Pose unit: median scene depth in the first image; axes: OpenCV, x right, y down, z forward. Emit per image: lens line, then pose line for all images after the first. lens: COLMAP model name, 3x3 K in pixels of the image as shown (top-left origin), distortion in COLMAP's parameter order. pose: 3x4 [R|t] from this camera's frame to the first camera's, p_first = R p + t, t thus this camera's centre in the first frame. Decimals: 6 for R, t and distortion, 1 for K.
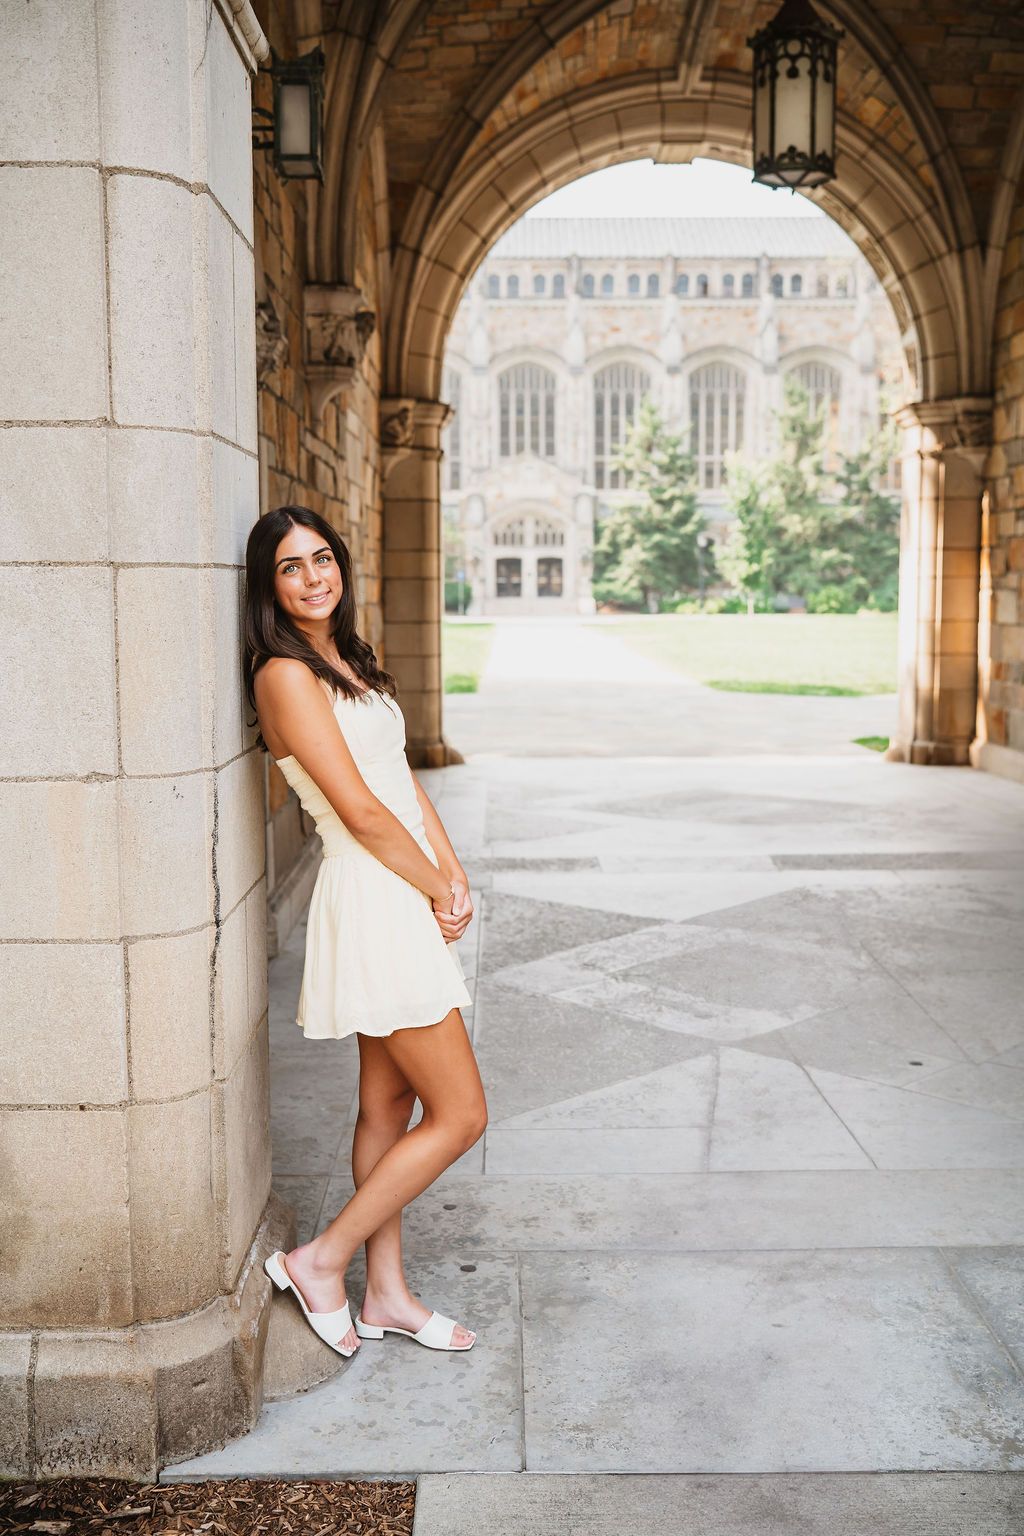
lens RADIAL K [[1598.0, 0, 512.0], [0, 1598.0, 768.1], [0, 0, 1]] dist [0.005839, 0.000000]
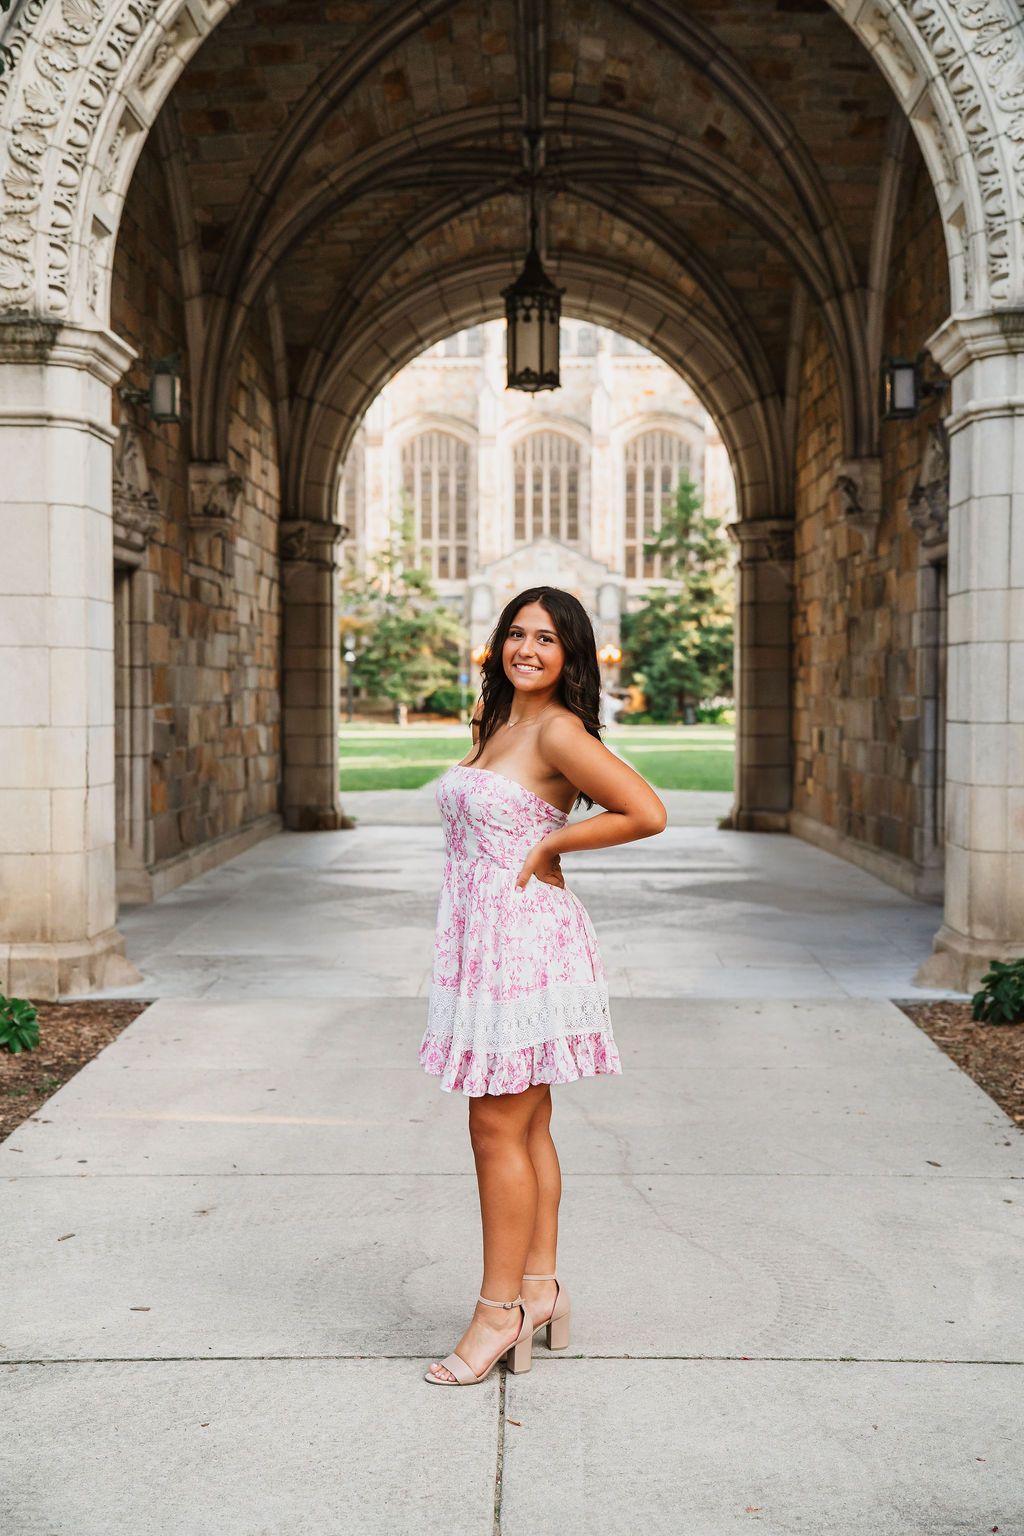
lens RADIAL K [[2026.4, 0, 513.0], [0, 2026.4, 765.3], [0, 0, 1]] dist [0.185146, 0.000000]
pose [[0.999721, 0.003978, -0.023287, 0.129446], [-0.005796, 0.996893, -0.078552, 0.071495], [0.022902, 0.078665, 0.996638, -0.508013]]
